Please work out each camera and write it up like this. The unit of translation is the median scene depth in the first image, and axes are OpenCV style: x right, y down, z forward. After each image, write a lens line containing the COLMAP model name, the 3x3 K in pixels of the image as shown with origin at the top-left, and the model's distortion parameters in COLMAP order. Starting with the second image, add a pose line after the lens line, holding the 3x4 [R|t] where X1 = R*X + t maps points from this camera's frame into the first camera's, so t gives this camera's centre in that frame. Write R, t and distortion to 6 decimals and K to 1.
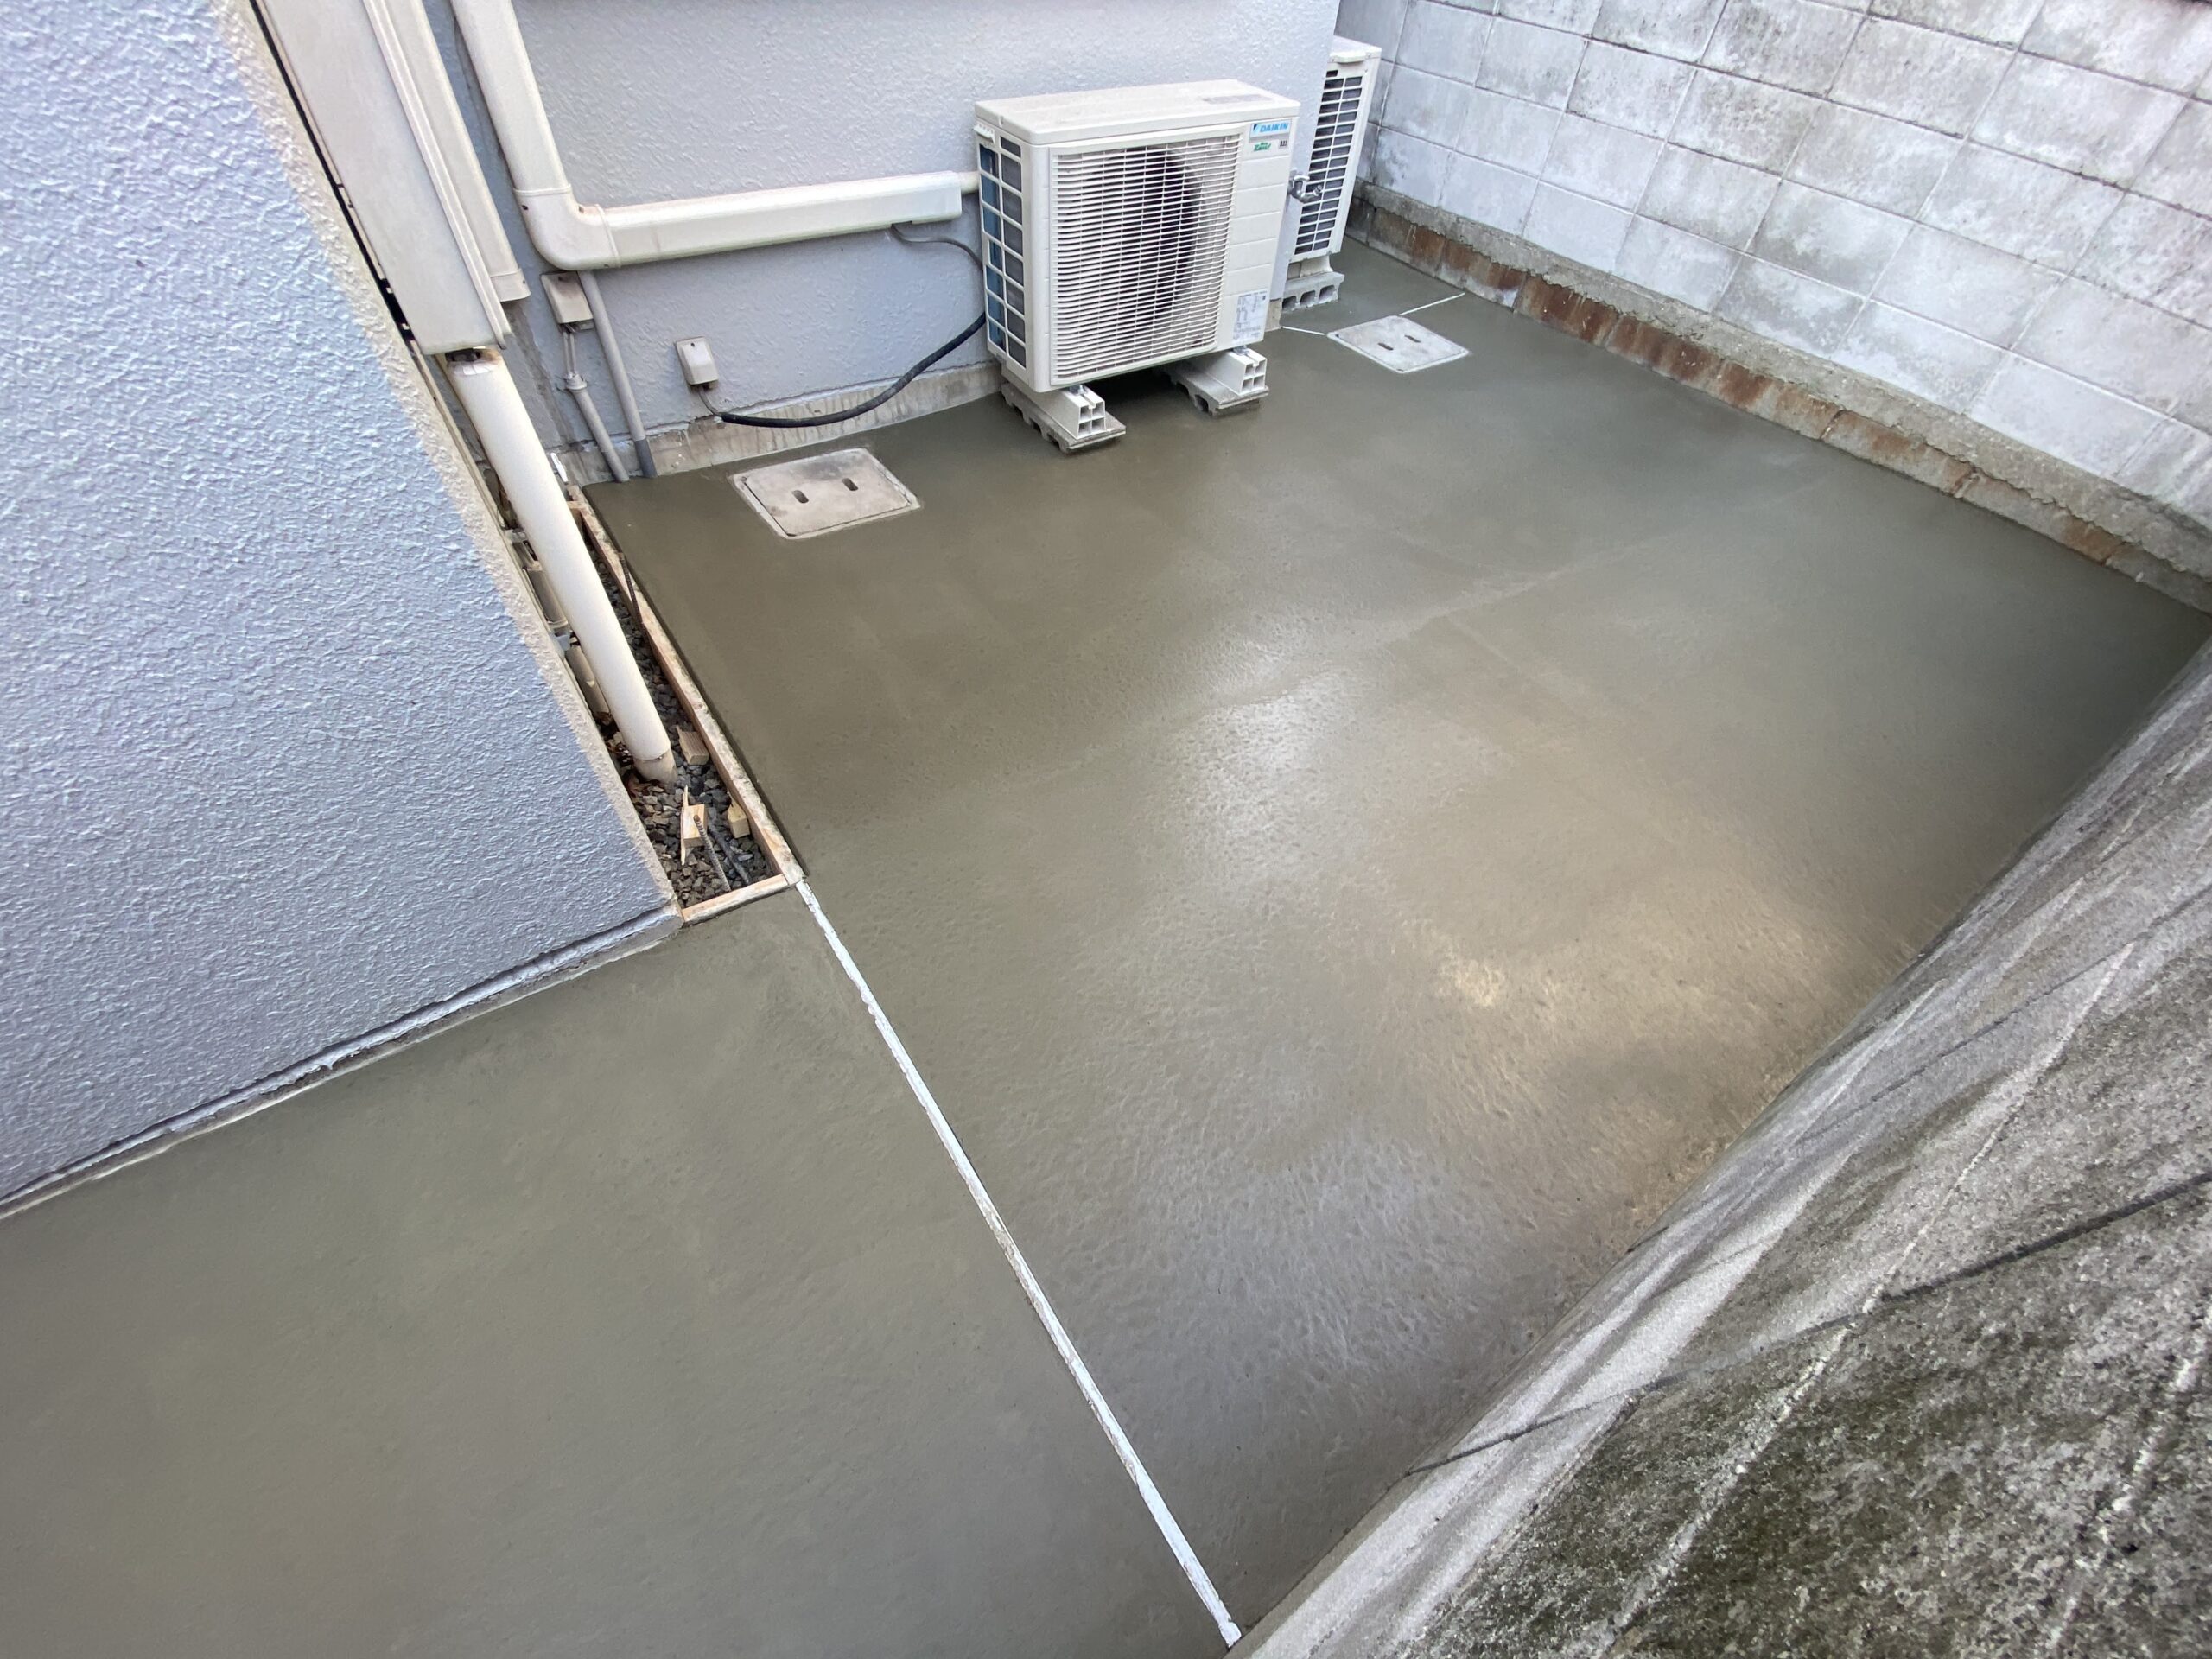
lens RADIAL K [[906.2, 0, 1094.1], [0, 906.2, 828.8], [0, 0, 1]] dist [0.009596, -0.015239]
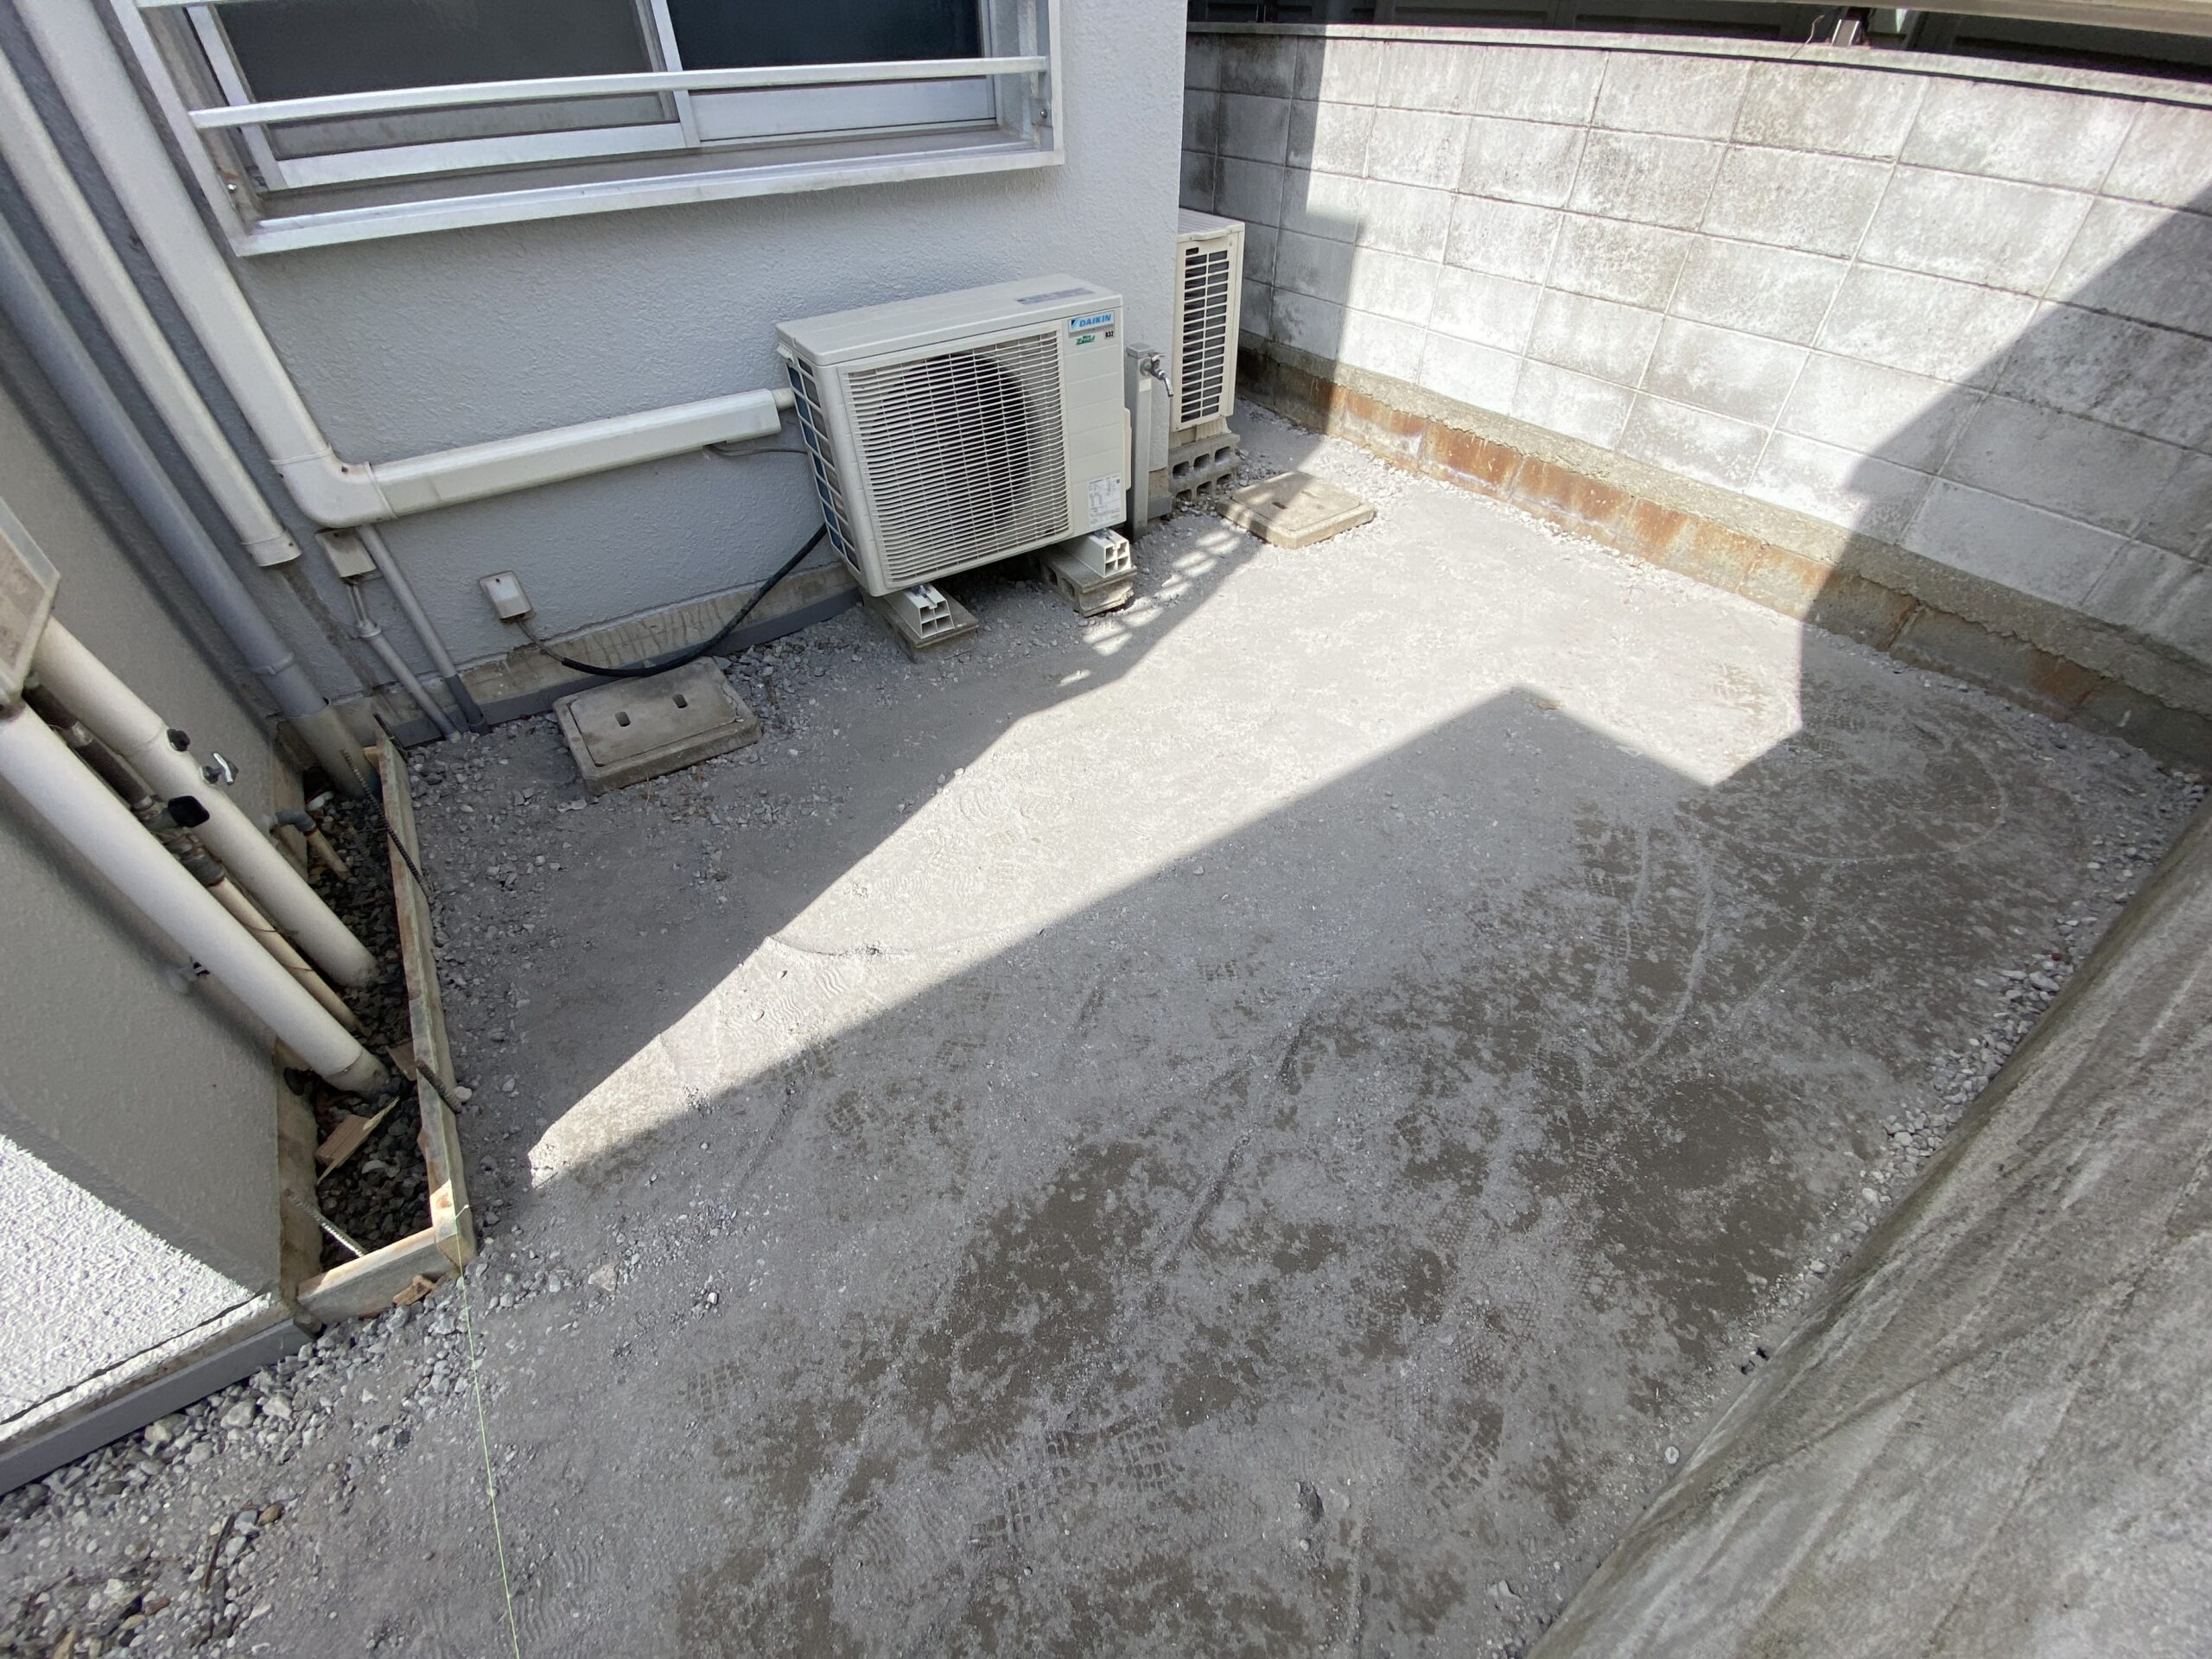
lens RADIAL K [[893.6, 0, 1114.1], [0, 893.6, 819.9], [0, 0, 1]] dist [0.016610, -0.019123]
pose [[0.997615, -0.054104, -0.042863, 0.211890], [0.049061, 0.992605, -0.111037, -0.128408], [0.048554, 0.108670, 0.992891, 0.102087]]
